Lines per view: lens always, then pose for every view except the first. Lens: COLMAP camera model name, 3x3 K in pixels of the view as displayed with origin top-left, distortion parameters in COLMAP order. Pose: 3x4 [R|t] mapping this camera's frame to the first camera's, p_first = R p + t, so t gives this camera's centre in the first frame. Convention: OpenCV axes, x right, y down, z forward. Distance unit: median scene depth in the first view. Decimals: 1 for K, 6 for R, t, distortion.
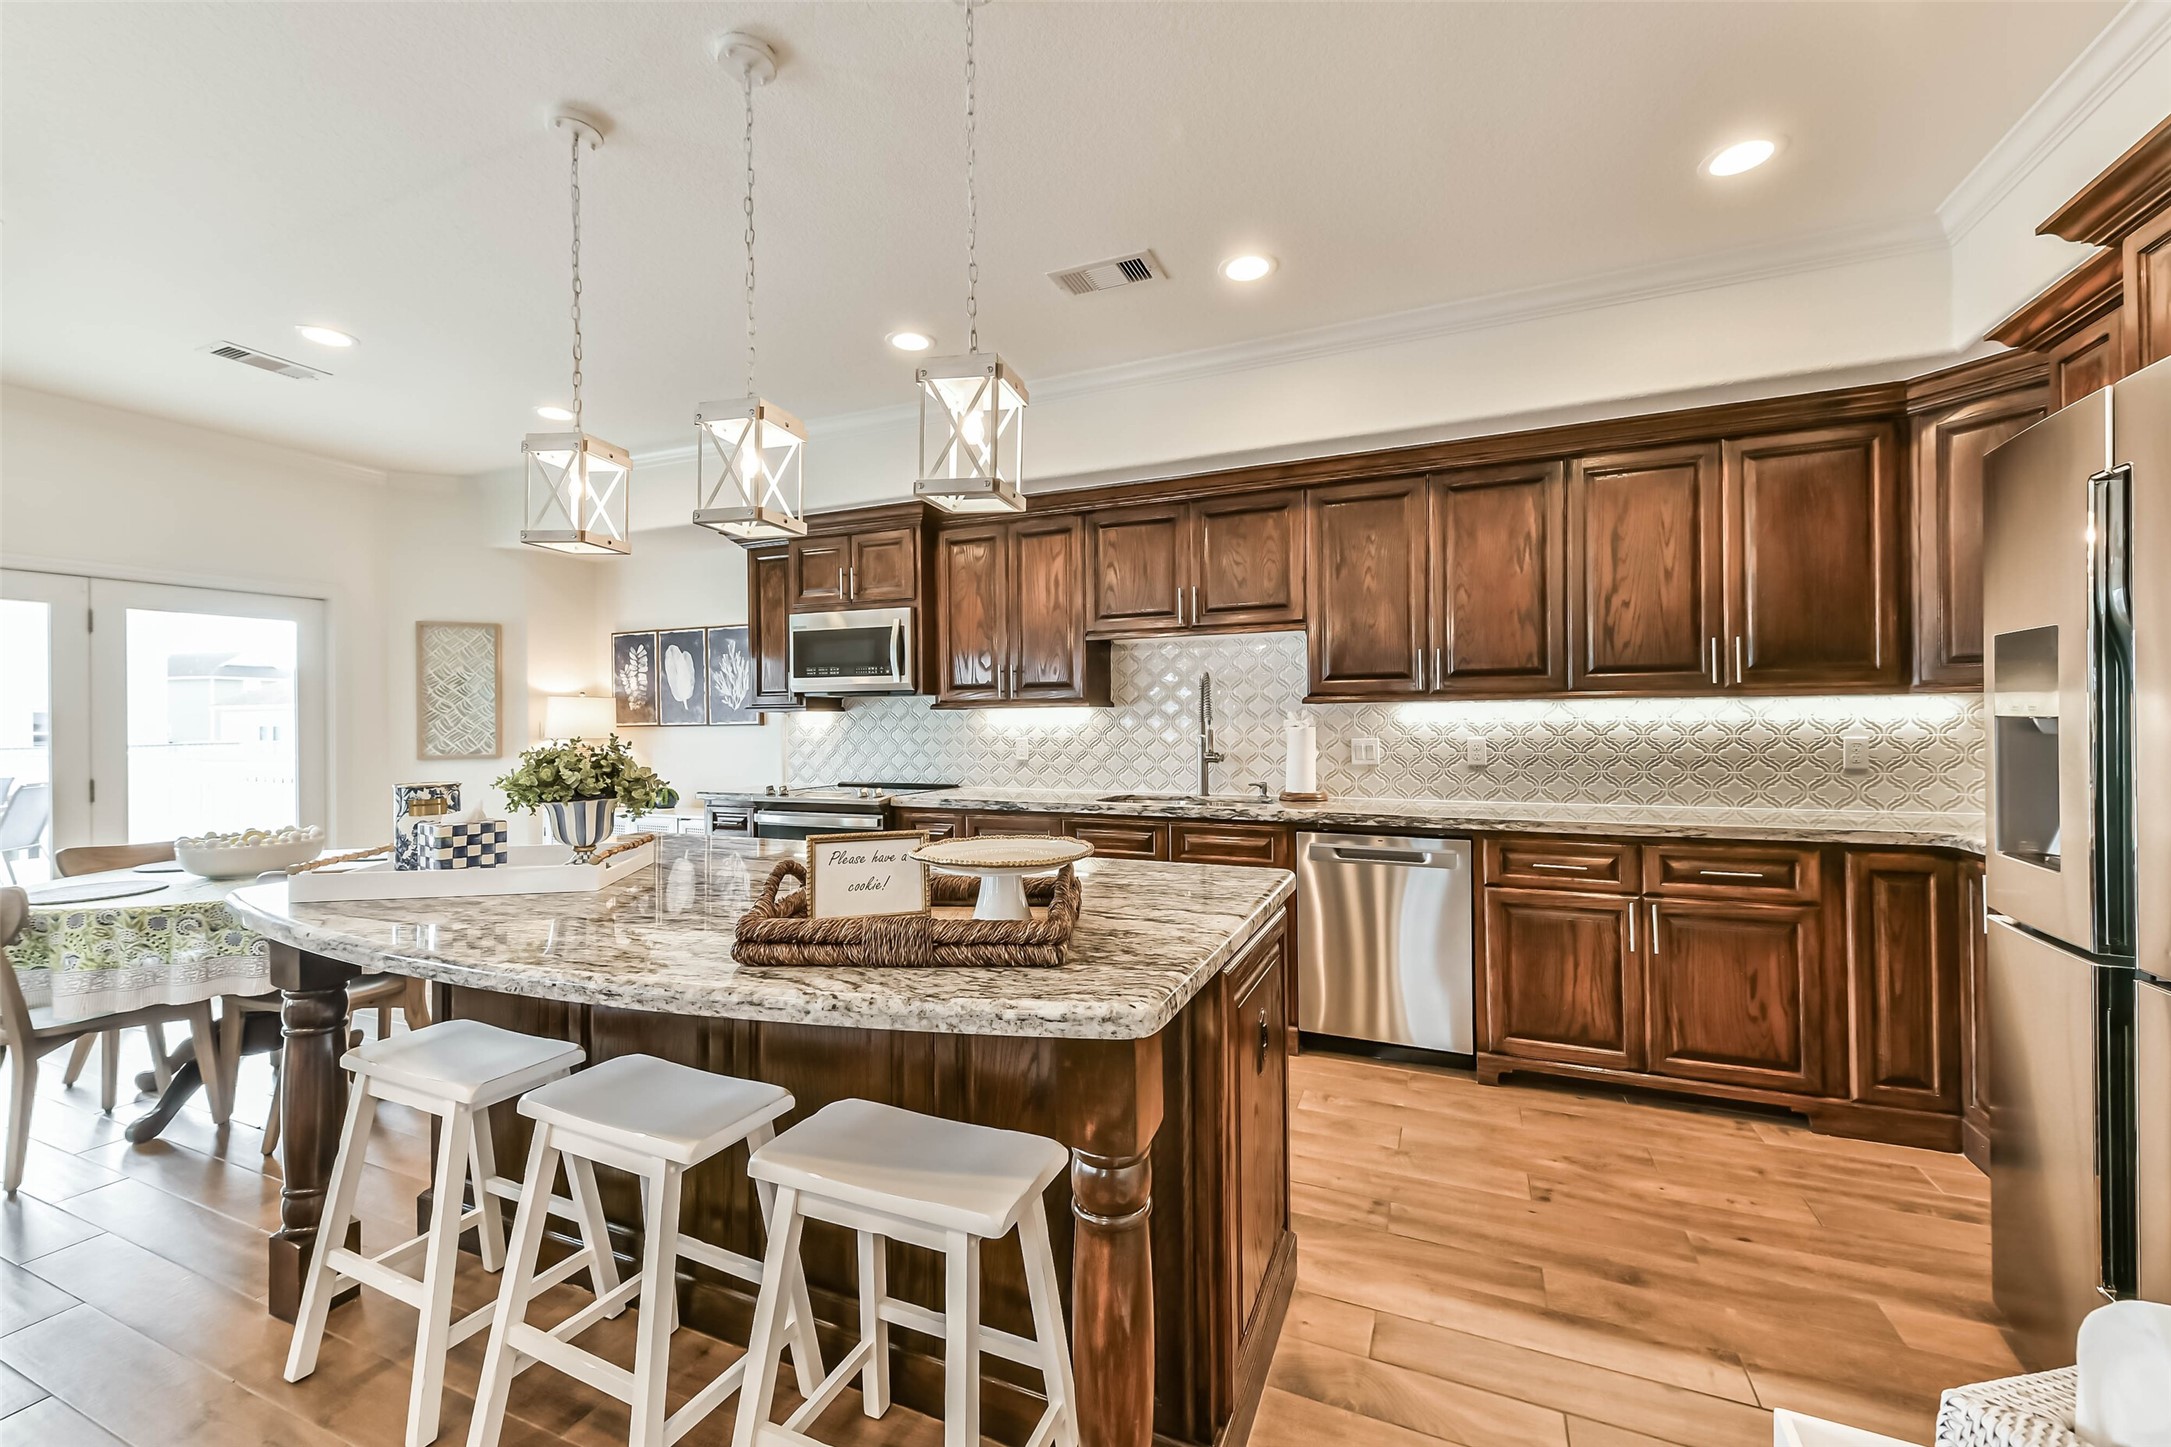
lens RADIAL K [[846.2, 0, 1088.3], [0, 846.2, 724.5], [0, 0, 1]] dist [0.028452, -0.005728]
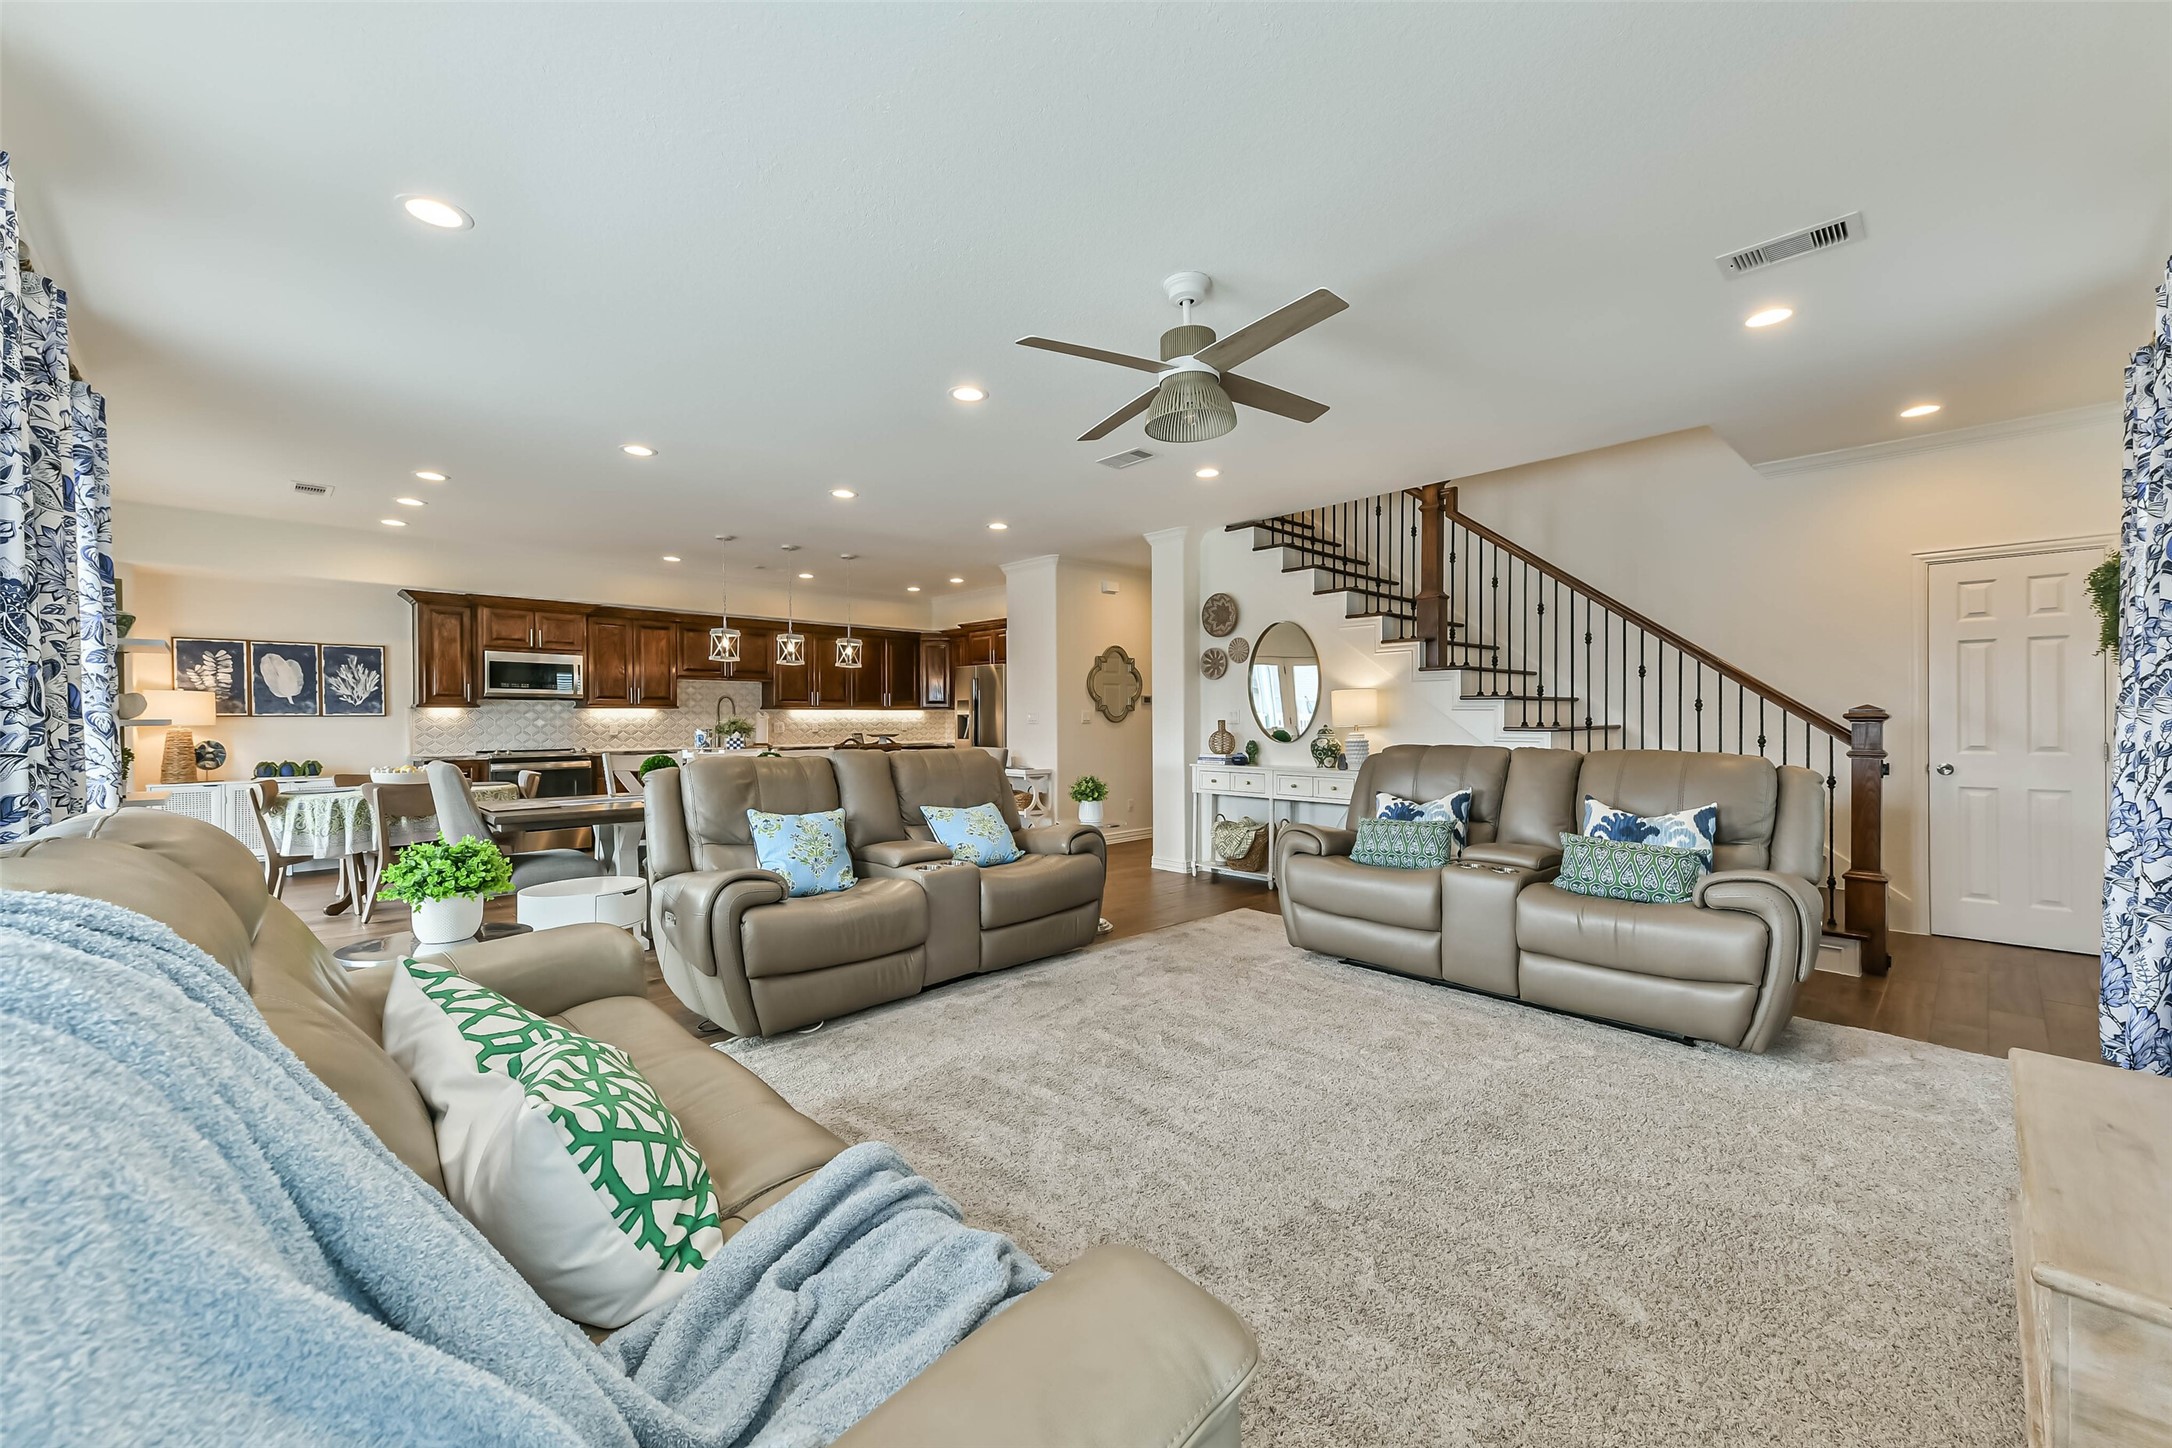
lens RADIAL K [[846.6, 0, 1084.5], [0, 846.6, 731.2], [0, 0, 1]] dist [0.028452, -0.005728]
pose [[0.387225, -0.004574, 0.921974, -1.670493], [0.007457, 0.999971, 0.001829, 0.042522], [-0.921955, 0.006166, 0.387247, -0.869529]]
